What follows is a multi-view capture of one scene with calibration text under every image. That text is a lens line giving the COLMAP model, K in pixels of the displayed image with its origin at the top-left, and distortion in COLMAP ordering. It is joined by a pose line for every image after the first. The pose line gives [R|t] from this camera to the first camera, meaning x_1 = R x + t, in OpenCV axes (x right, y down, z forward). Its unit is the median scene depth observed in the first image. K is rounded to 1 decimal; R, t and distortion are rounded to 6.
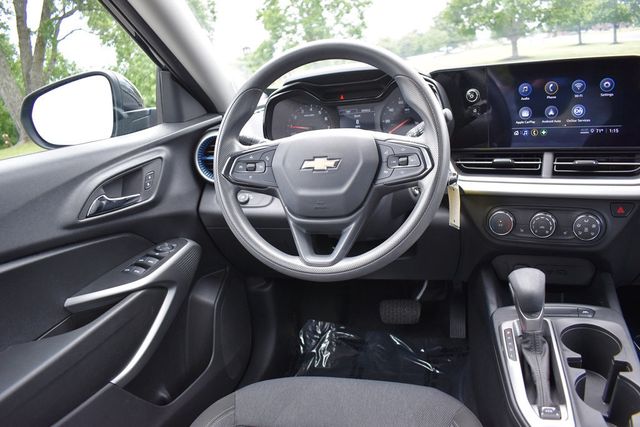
lens RADIAL K [[494.5, 0, 322.5], [0, 494.5, 213.8], [0, 0, 1]] dist [-0.095764, 0.010909]
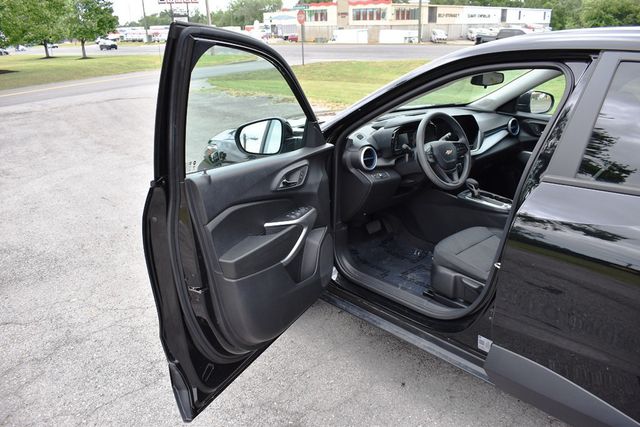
lens RADIAL K [[494.5, 0, 322.5], [0, 494.5, 213.8], [0, 0, 1]] dist [-0.095764, 0.010909]
pose [[0.537785, -0.178817, 0.823900, -2.757864], [0.197590, 0.976763, 0.083021, -0.121547], [-0.819601, 0.118147, 0.560621, -0.042242]]
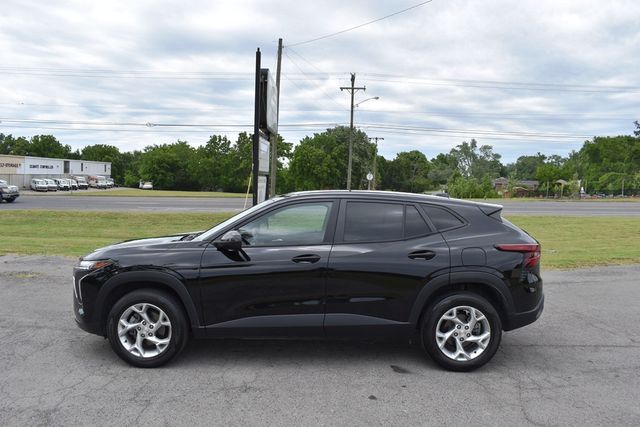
lens RADIAL K [[494.5, 0, 322.5], [0, 494.5, 213.8], [0, 0, 1]] dist [-0.095764, 0.010909]
pose [[-0.263758, 0.070800, 0.961987, -5.437880], [0.295221, 0.955370, 0.010631, -0.294226], [-0.918301, 0.286803, -0.272888, 1.550457]]
